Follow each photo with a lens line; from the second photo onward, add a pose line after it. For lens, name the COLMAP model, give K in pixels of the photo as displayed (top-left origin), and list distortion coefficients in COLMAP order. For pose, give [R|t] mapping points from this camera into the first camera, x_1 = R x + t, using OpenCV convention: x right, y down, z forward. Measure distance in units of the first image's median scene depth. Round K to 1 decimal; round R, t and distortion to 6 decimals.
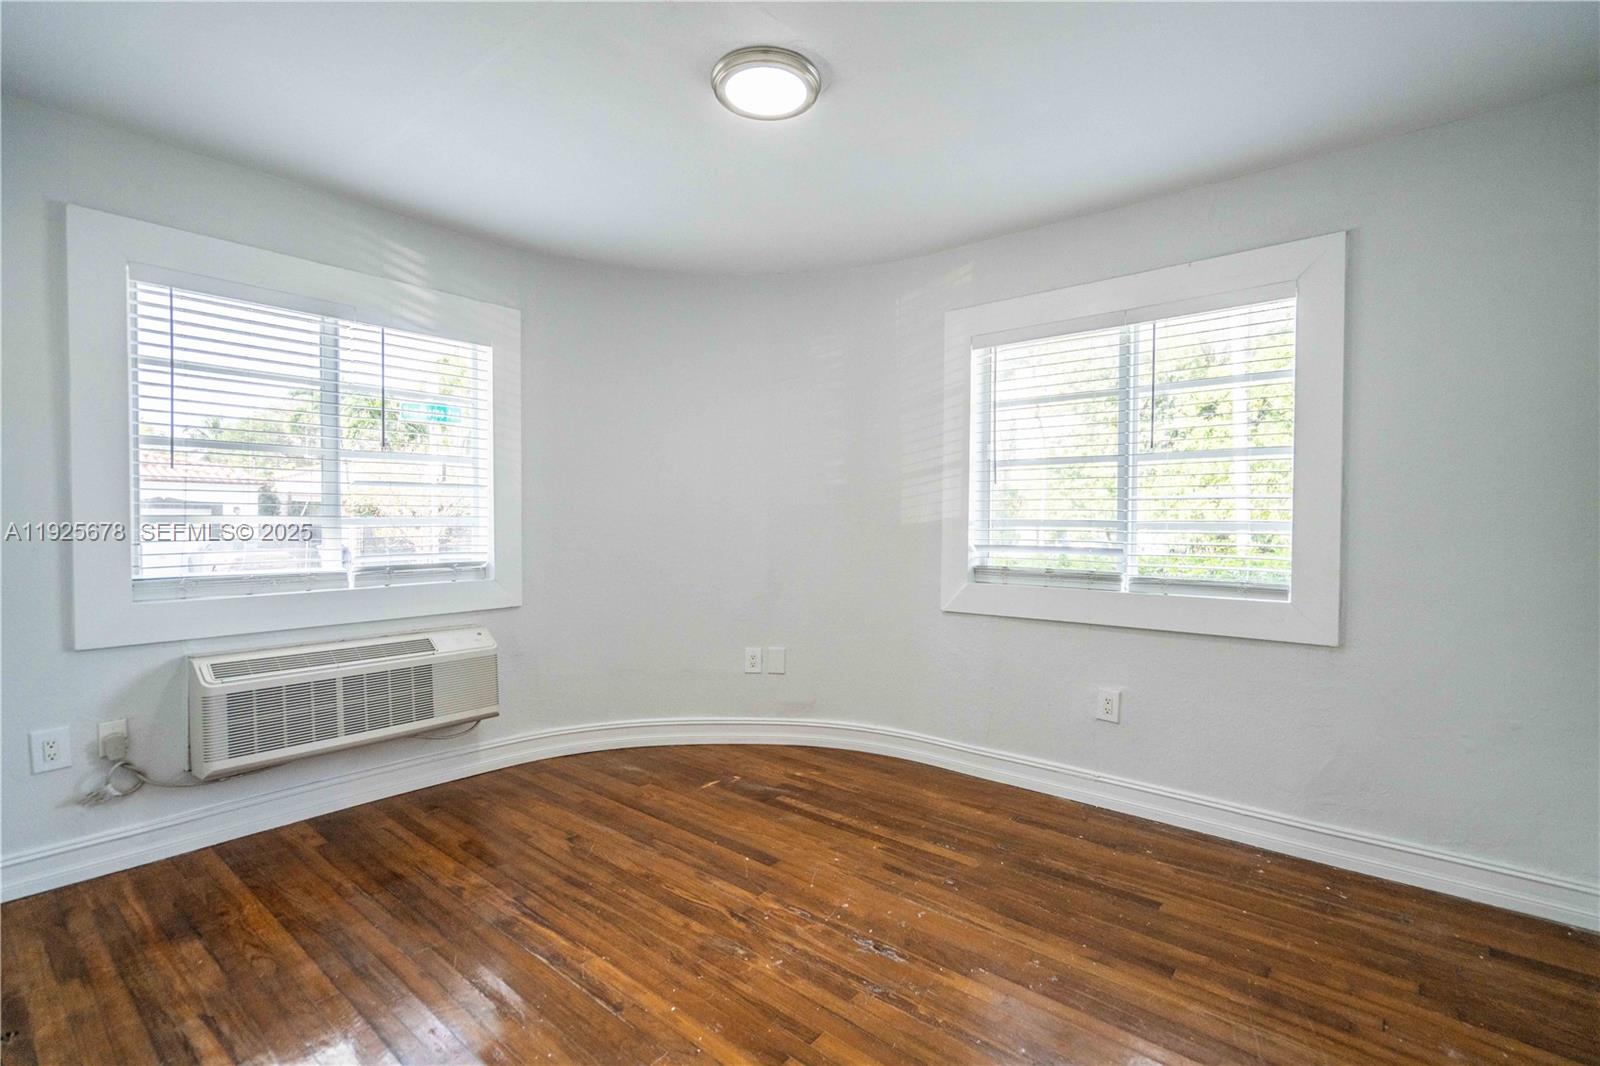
lens RADIAL K [[726.5, 0, 801.2], [0, 726.5, 531.8], [0, 0, 1]] dist [0.007178, 0.000812]
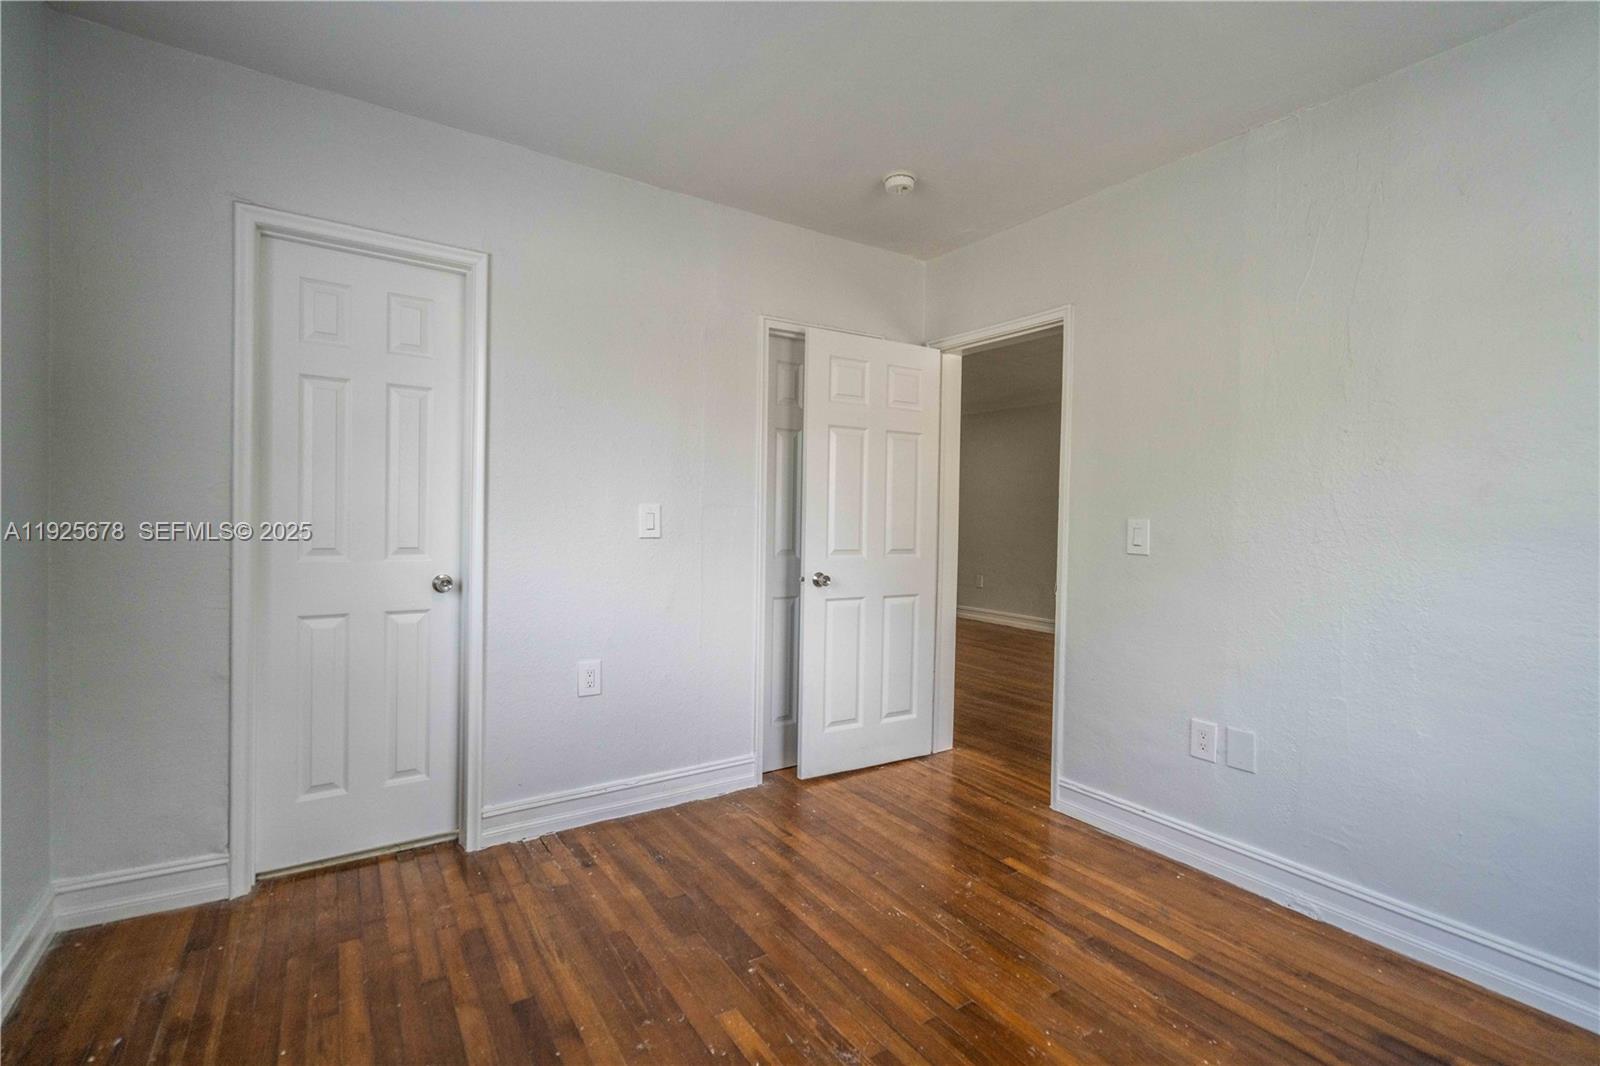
lens RADIAL K [[726.5, 0, 814.6], [0, 726.5, 535.2], [0, 0, 1]] dist [0.007178, 0.000812]
pose [[-0.961623, -0.025882, 0.273150, -0.075167], [-0.018587, 0.999399, 0.029262, -0.005606], [-0.273743, 0.023062, -0.961526, 1.794272]]
